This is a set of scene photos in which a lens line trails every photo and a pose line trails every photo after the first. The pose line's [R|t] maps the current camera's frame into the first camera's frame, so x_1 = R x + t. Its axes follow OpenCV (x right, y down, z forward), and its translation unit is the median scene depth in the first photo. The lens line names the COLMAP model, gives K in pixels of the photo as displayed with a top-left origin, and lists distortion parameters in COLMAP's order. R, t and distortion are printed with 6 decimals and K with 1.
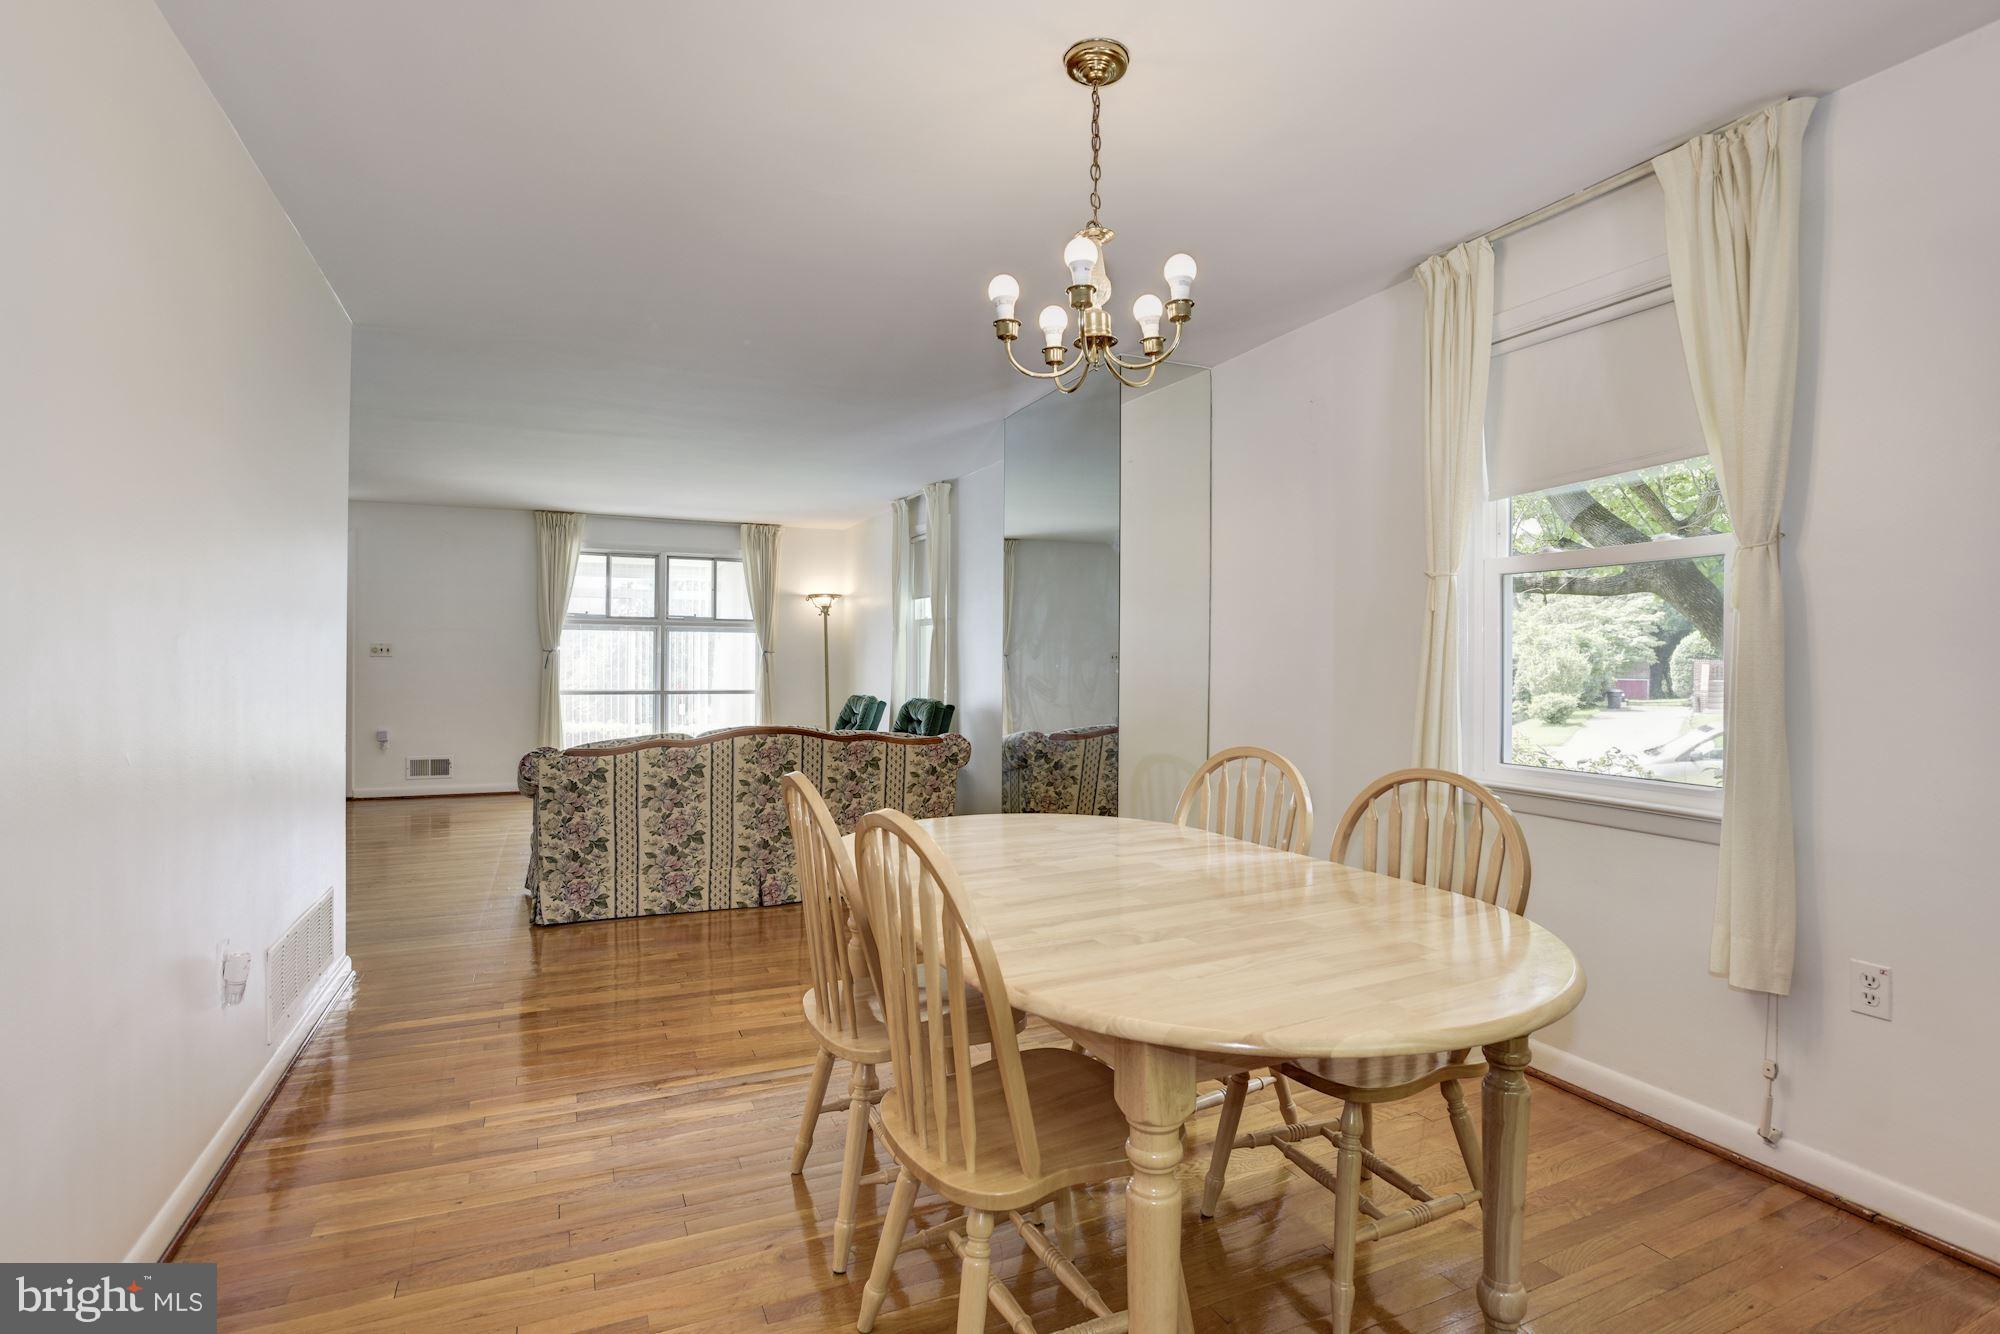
lens RADIAL K [[978.4, 0, 957.1], [0, 978.4, 659.1], [0, 0, 1]] dist [-0.049088, 0.022681]
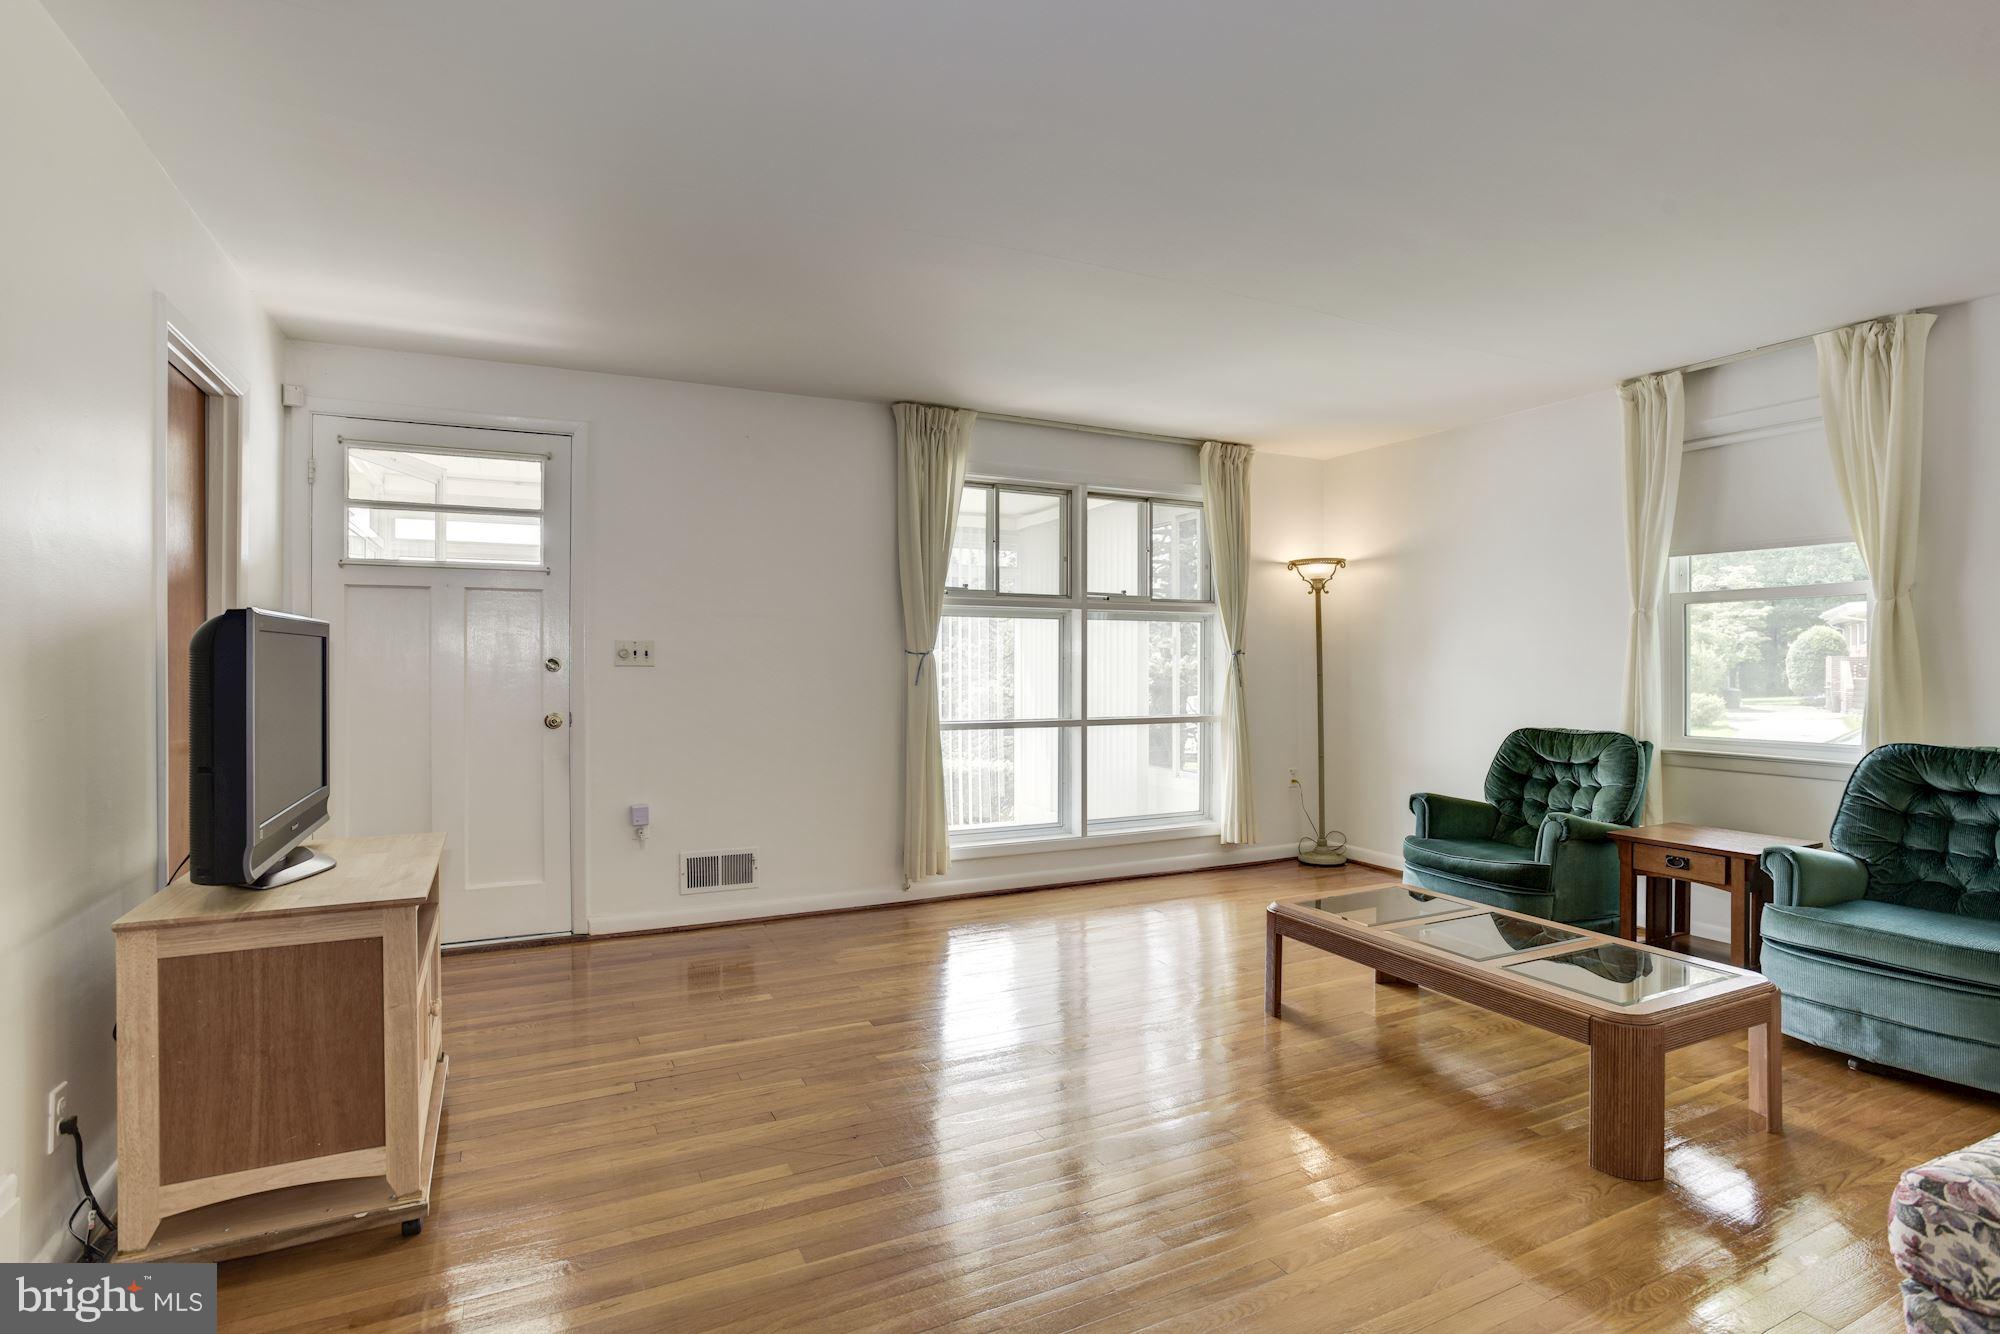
lens RADIAL K [[978.4, 0, 990.0], [0, 978.4, 654.7], [0, 0, 1]] dist [-0.049088, 0.022681]
pose [[0.998726, -0.002770, 0.050390, -0.384091], [0.002860, 0.999994, -0.001715, -0.006069], [-0.050385, 0.001857, 0.998728, 0.408760]]
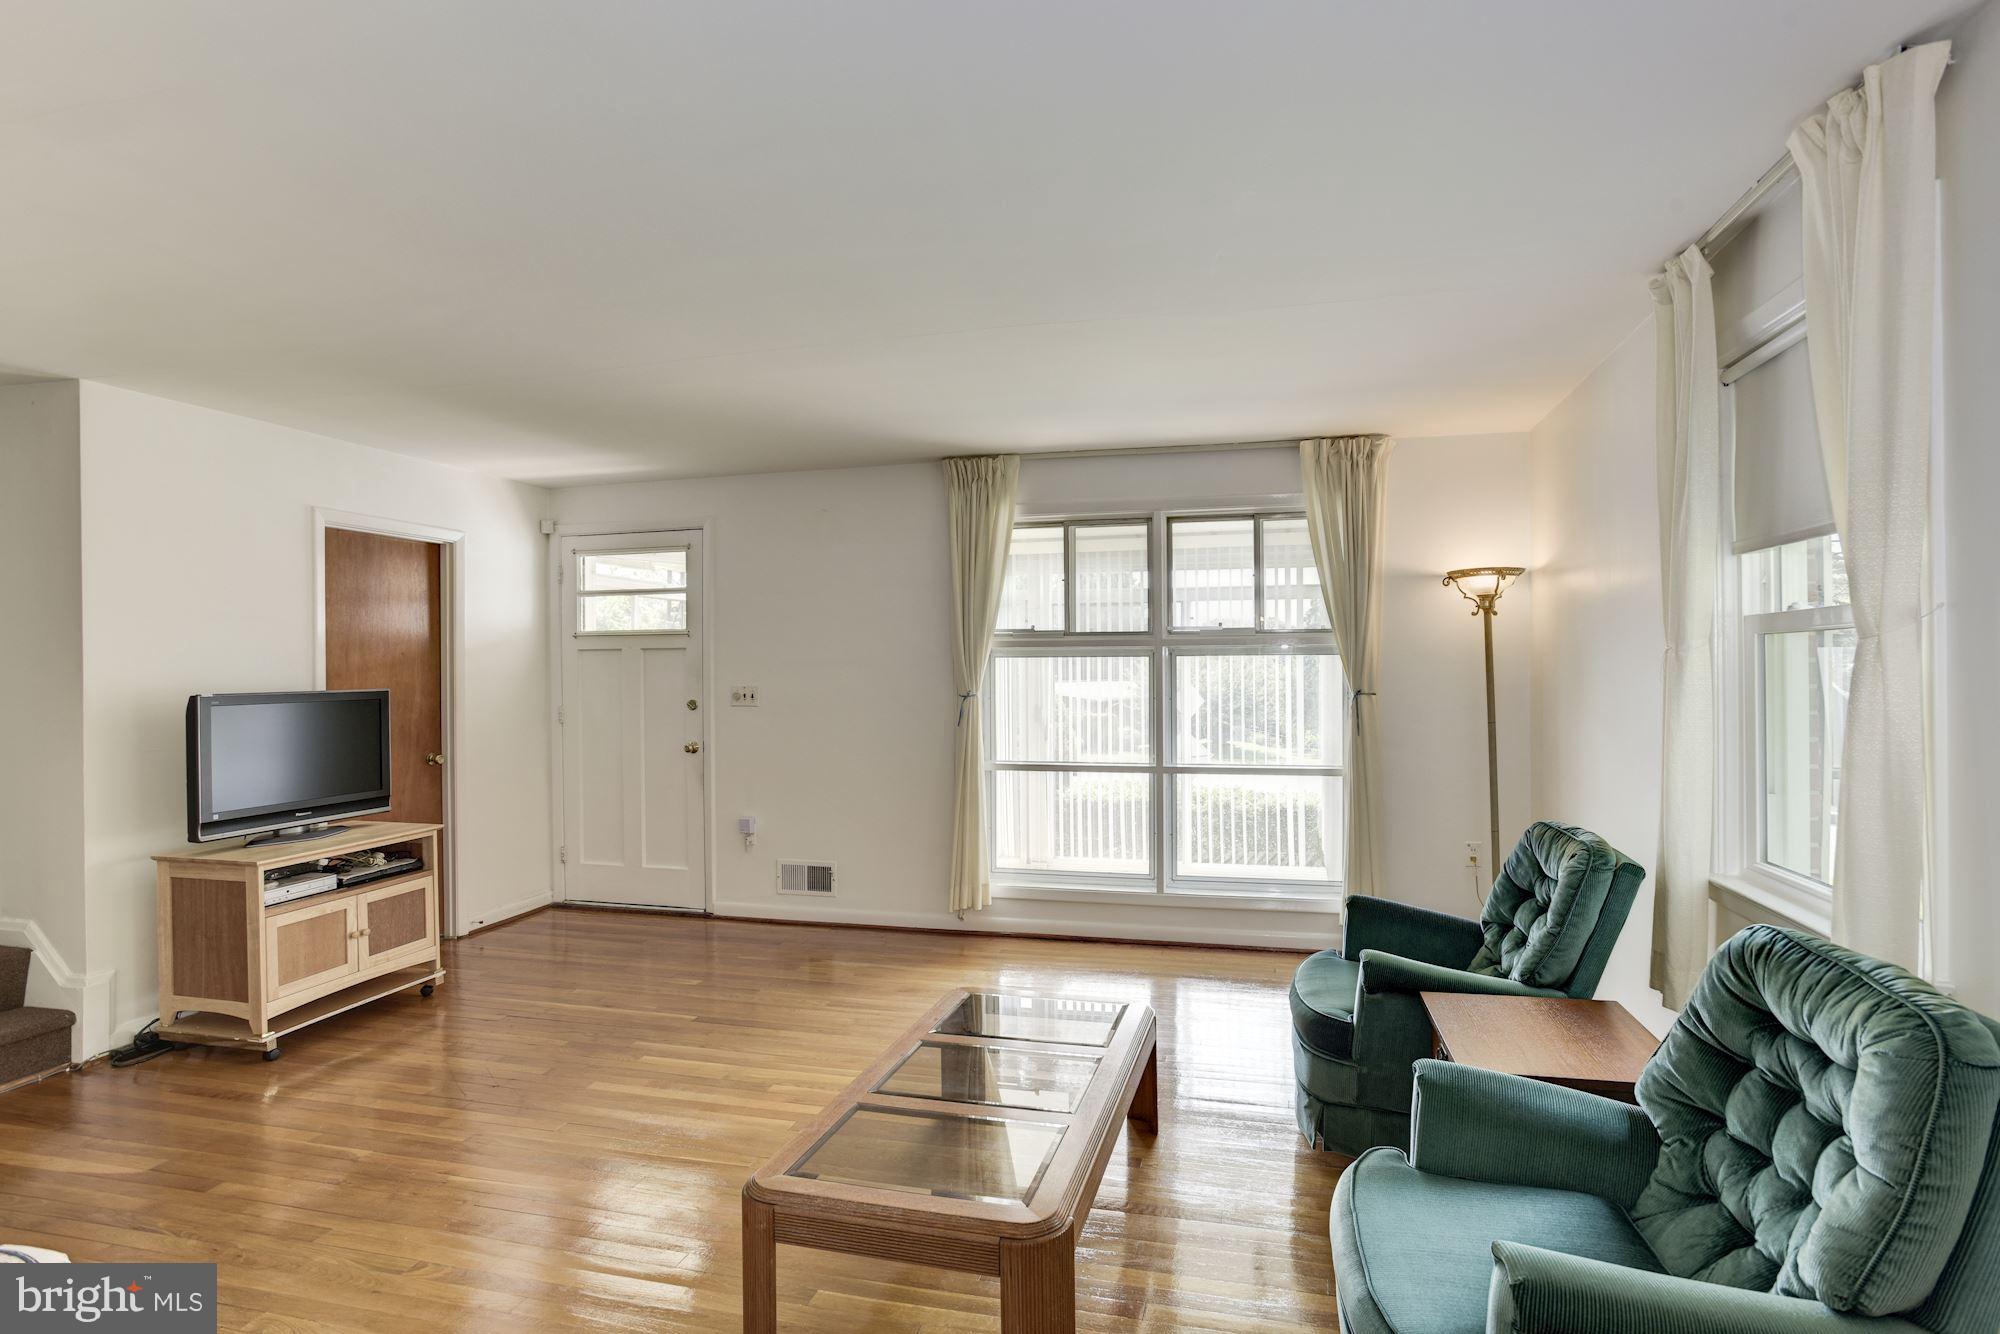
lens RADIAL K [[978.4, 0, 1018.2], [0, 978.4, 665.2], [0, 0, 1]] dist [-0.049088, 0.022681]
pose [[0.801372, -0.012188, -0.598042, -0.039556], [0.013558, 0.999906, -0.002211, -0.023597], [0.598013, -0.006336, 0.801462, 0.513747]]
